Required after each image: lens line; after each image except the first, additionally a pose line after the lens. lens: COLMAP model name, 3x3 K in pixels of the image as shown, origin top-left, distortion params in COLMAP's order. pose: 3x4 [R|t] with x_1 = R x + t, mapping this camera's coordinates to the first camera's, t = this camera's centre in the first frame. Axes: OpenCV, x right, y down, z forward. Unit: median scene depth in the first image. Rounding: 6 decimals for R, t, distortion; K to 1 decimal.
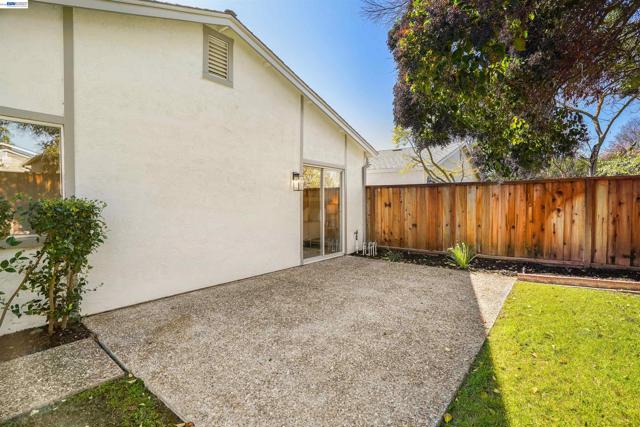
lens RADIAL K [[299.6, 0, 328.0], [0, 299.6, 205.8], [0, 0, 1]] dist [-0.055802, 0.020739]
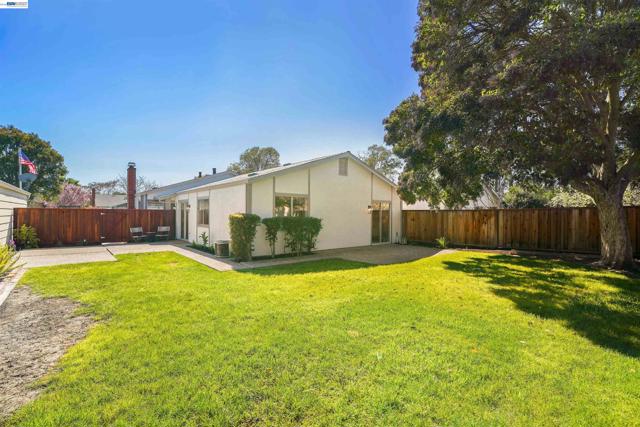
lens RADIAL K [[297.4, 0, 323.5], [0, 297.4, 216.0], [0, 0, 1]] dist [-0.055228, 0.020714]
pose [[0.979746, 0.009151, -0.200034, 0.007939], [-0.010317, 0.999935, -0.004788, -0.013331], [0.199977, 0.006755, 0.979777, -1.291502]]
